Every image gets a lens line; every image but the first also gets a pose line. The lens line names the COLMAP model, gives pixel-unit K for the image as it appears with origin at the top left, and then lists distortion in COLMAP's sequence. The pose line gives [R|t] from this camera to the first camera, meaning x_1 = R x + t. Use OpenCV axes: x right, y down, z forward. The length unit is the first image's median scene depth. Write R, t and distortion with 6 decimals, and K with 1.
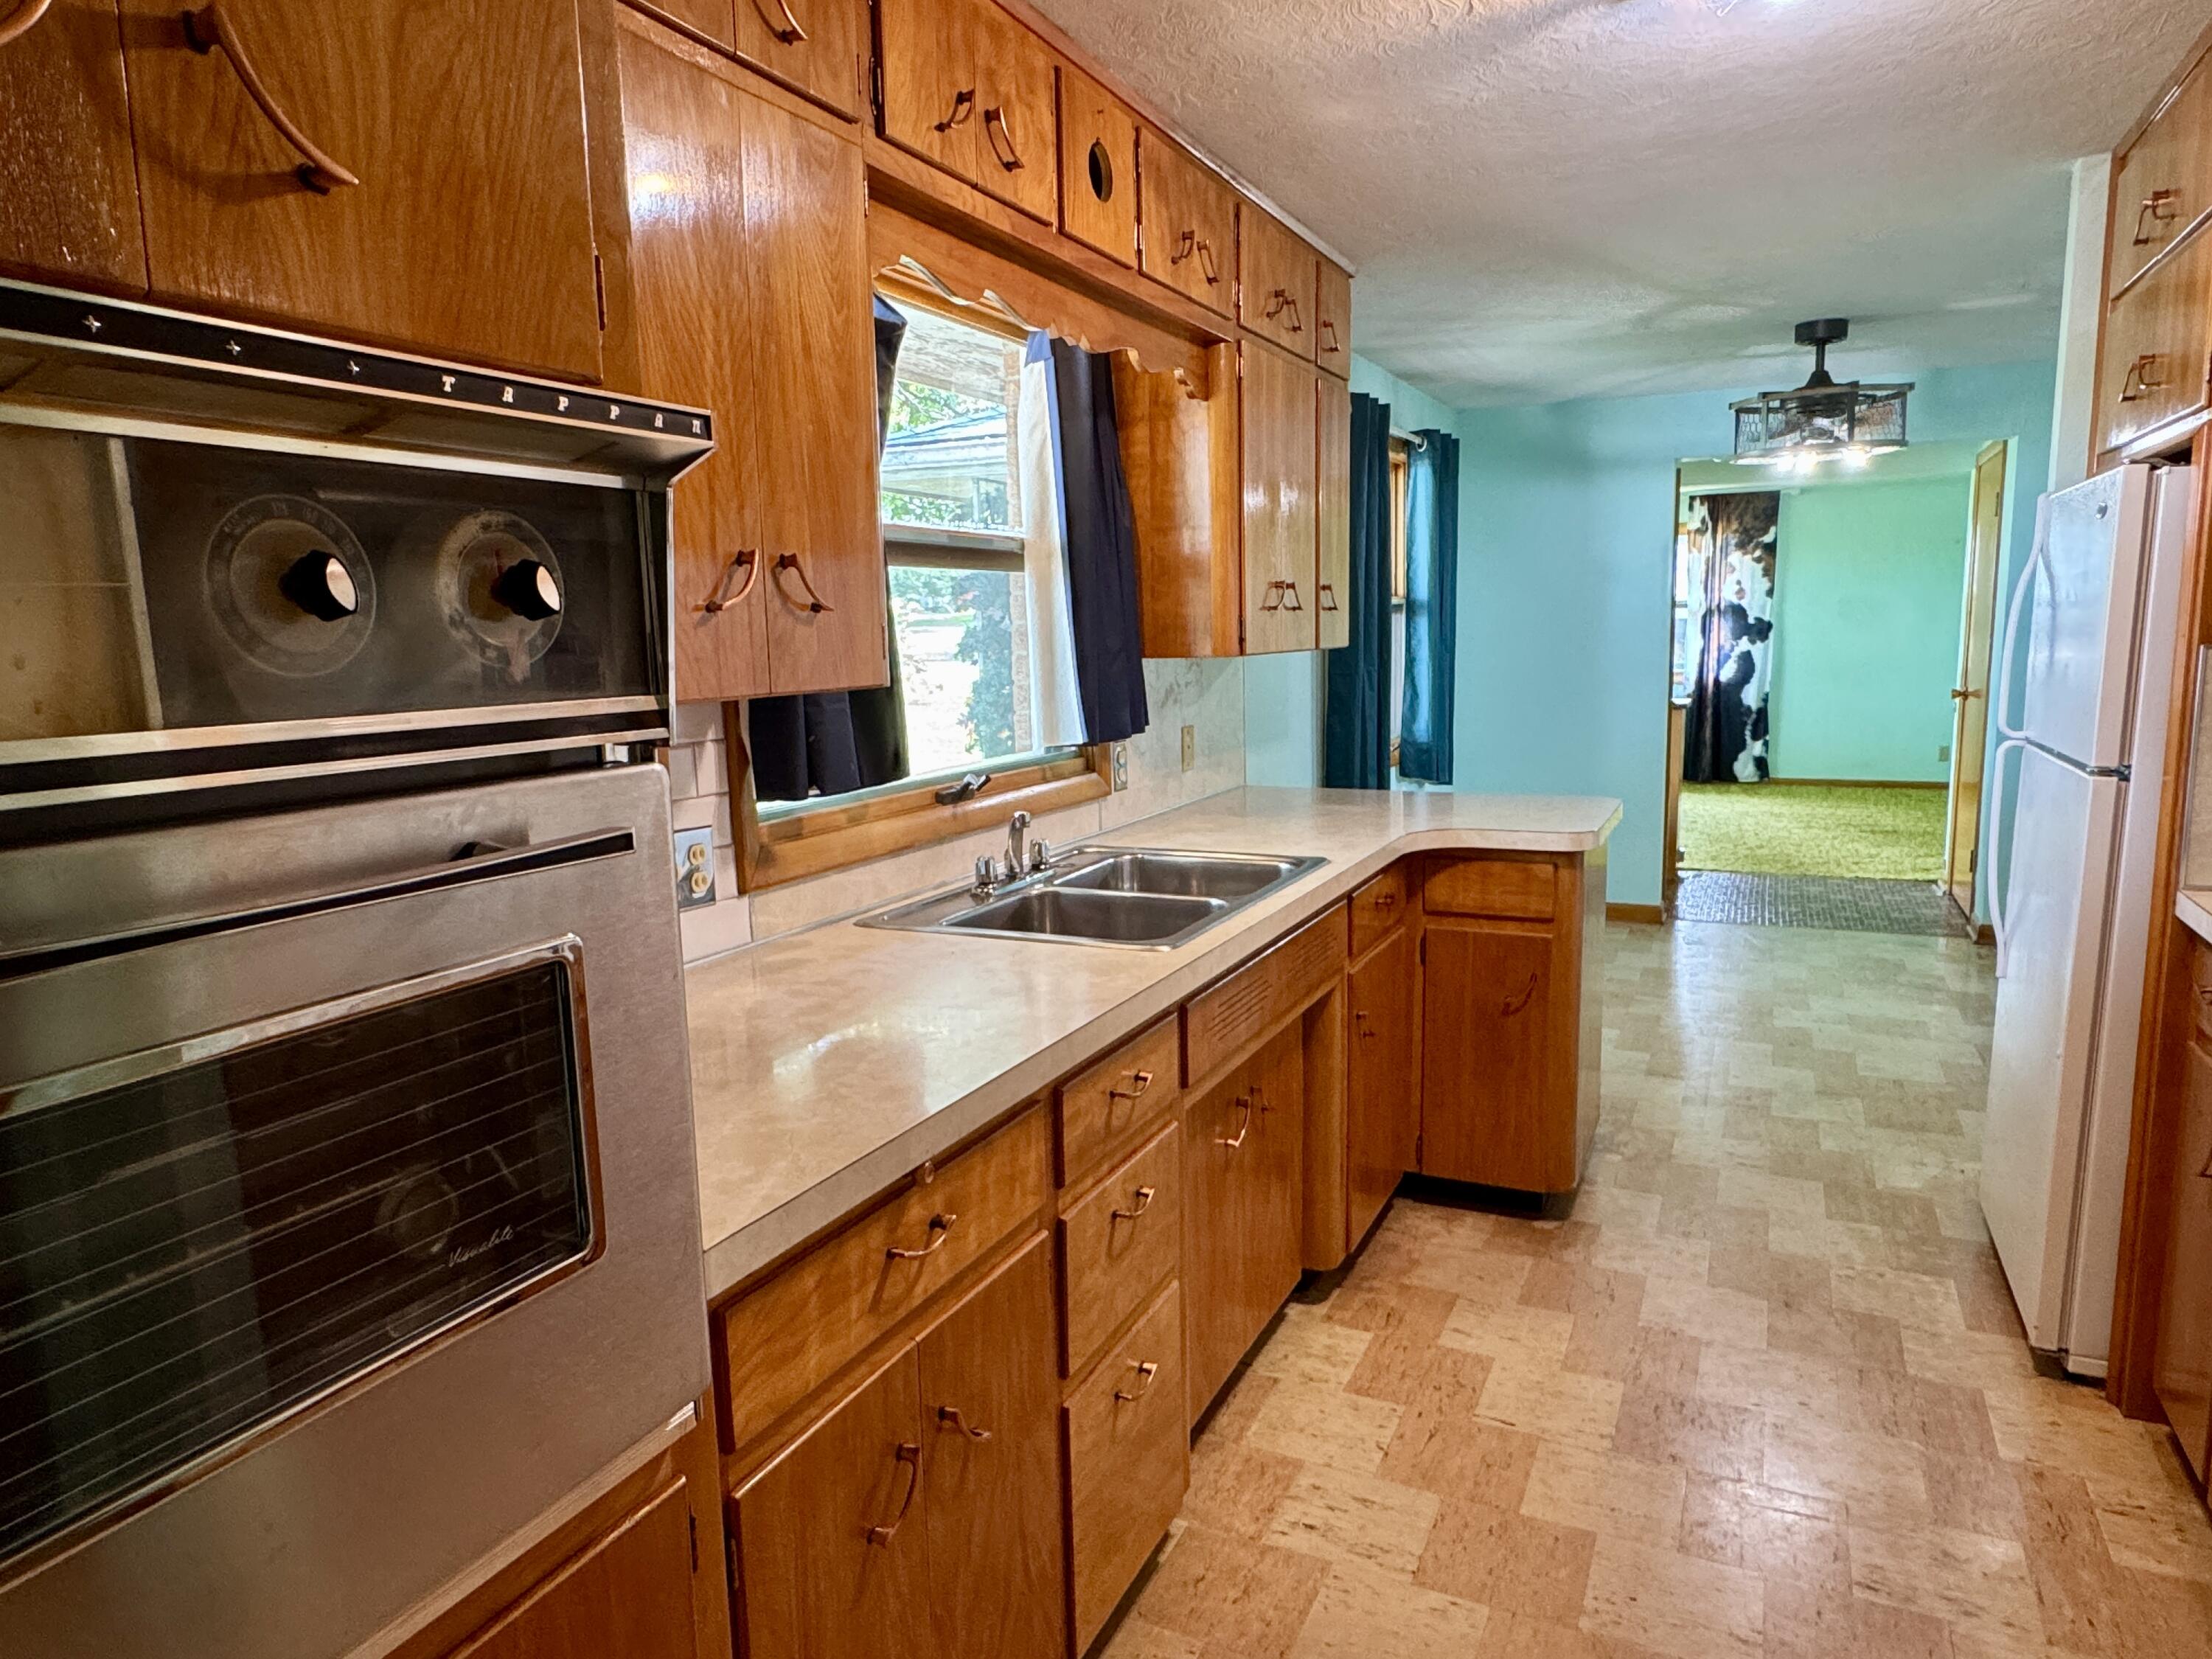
lens RADIAL K [[1406.6, 0, 1102.1], [0, 1406.6, 839.2], [0, 0, 1]] dist [-0.000469, 0.002522]
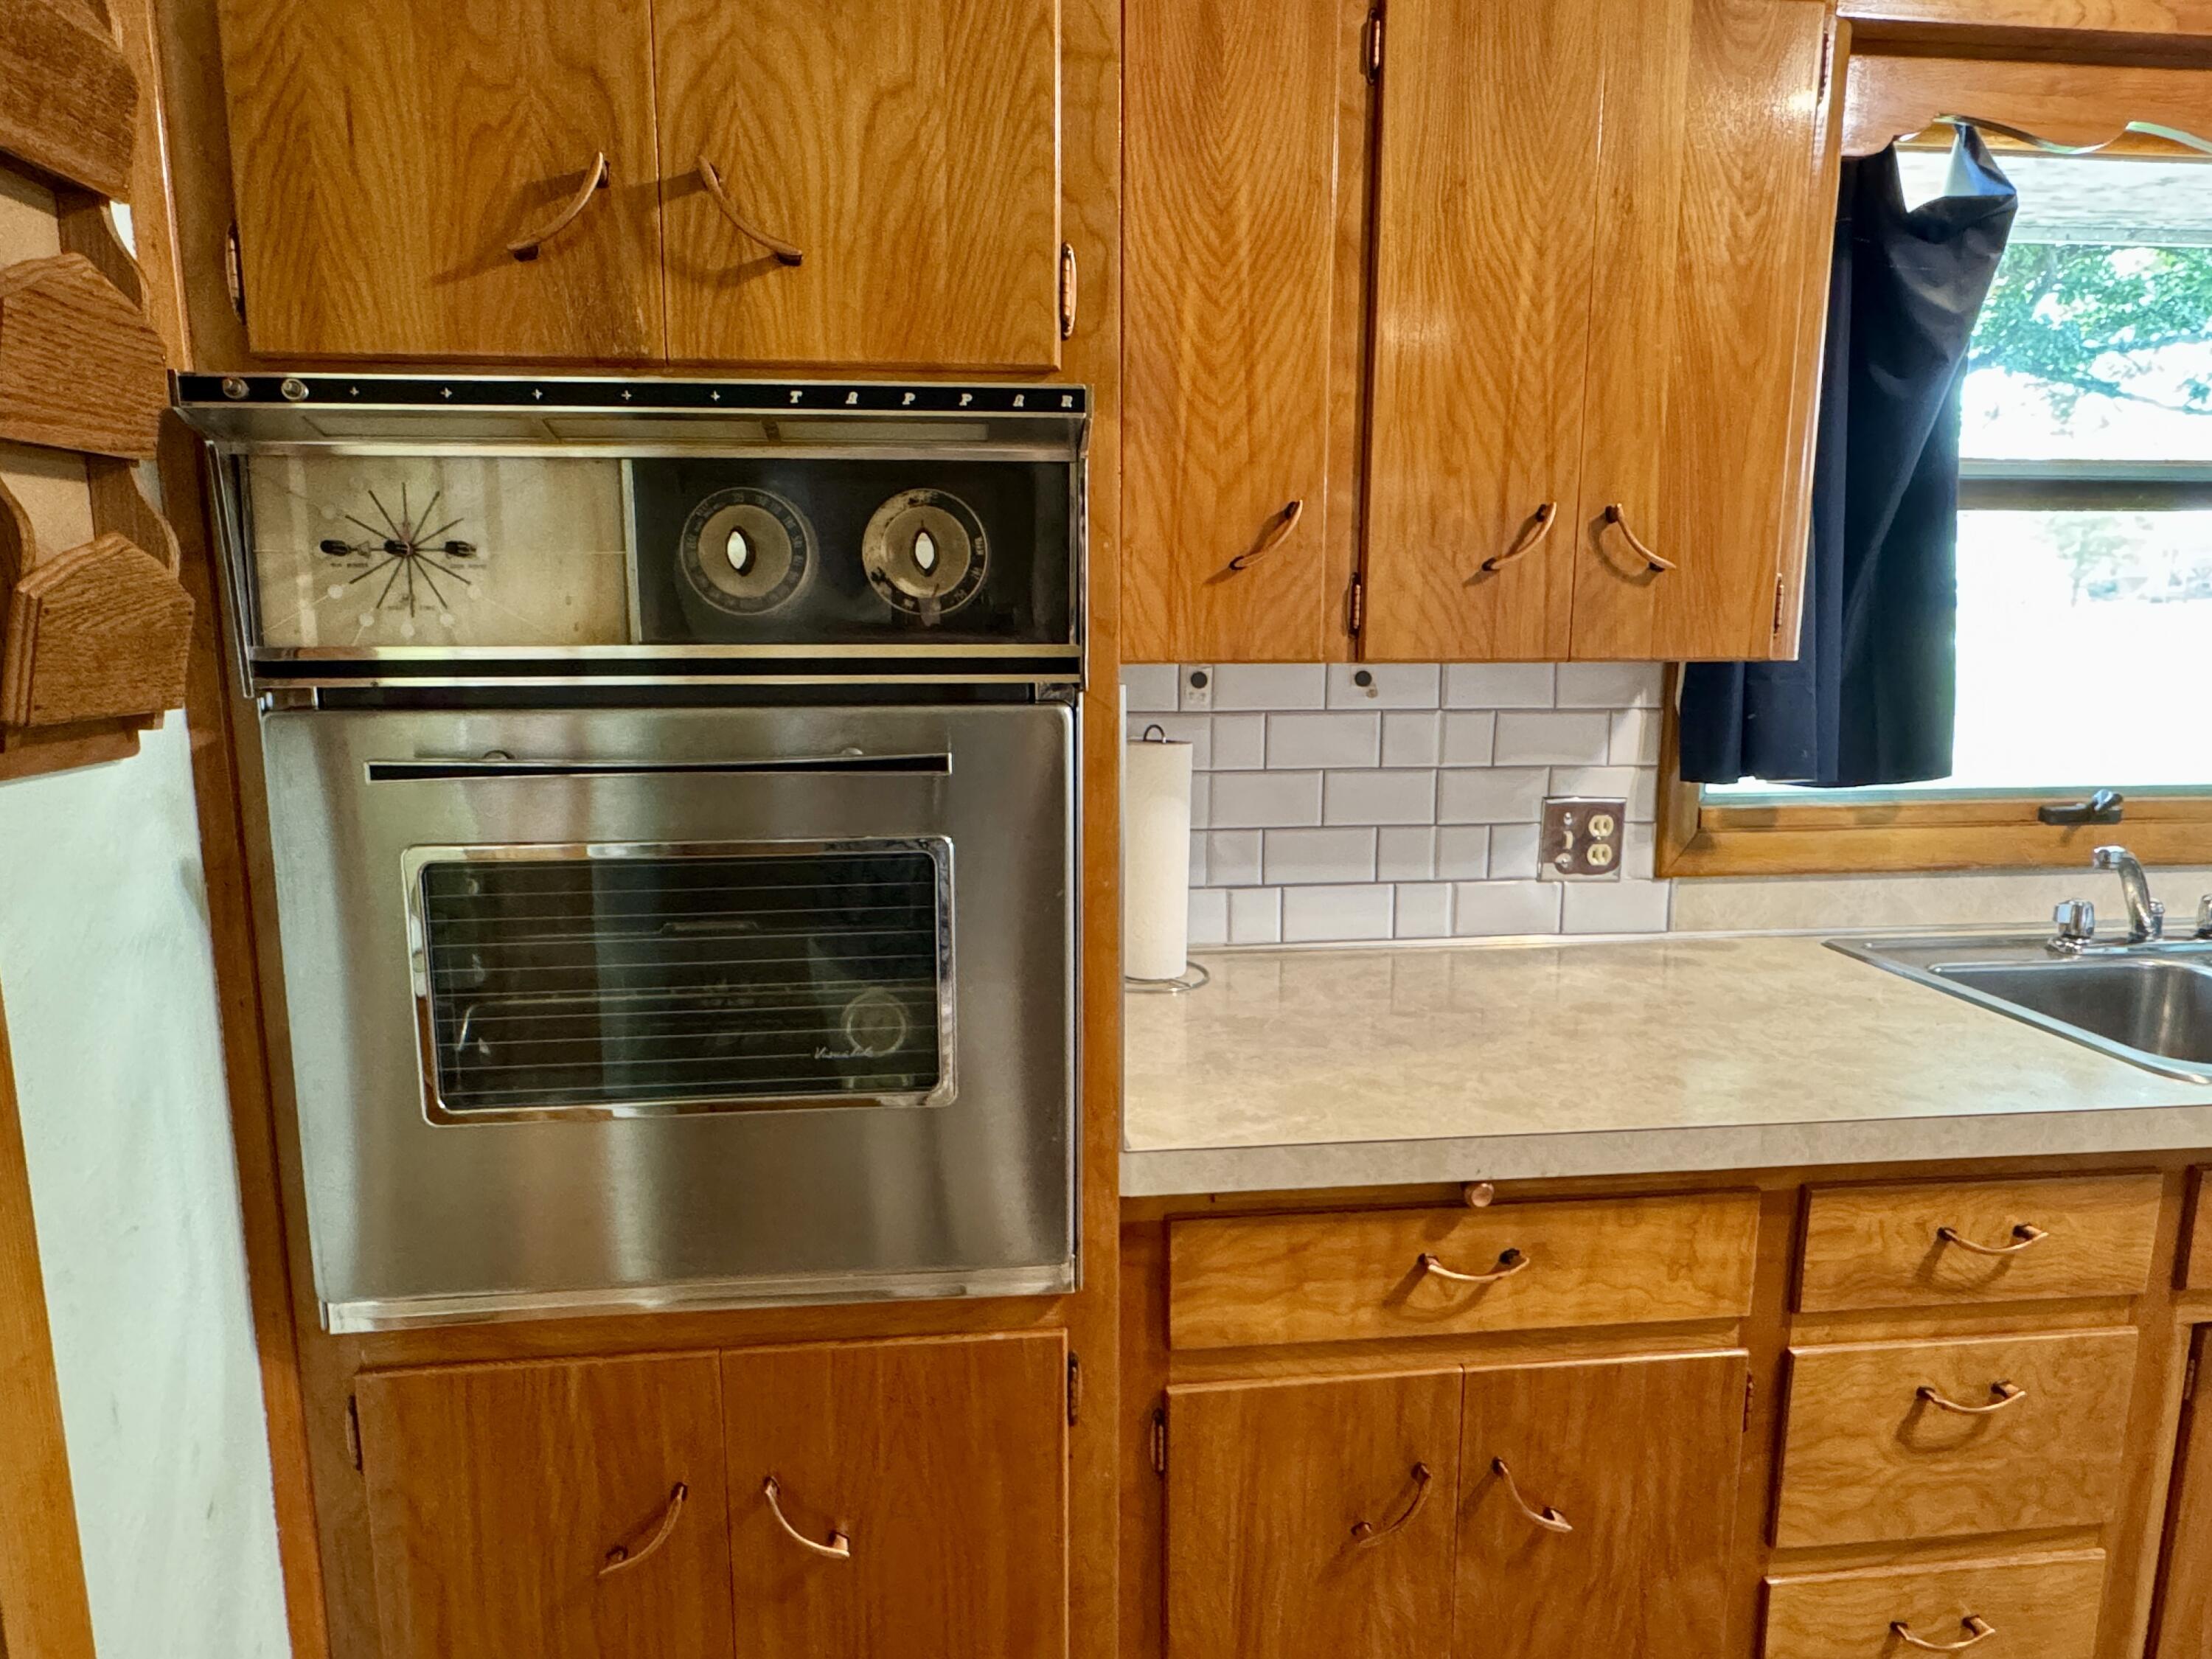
lens RADIAL K [[1366.7, 0, 1072.1], [0, 1366.7, 827.5], [0, 0, 1]] dist [-0.000072, 0.001059]
pose [[0.525368, 0.160269, -0.835645, 0.245105], [-0.137447, 0.985188, 0.102537, -0.027774], [0.839700, 0.060987, 0.539615, 0.165523]]
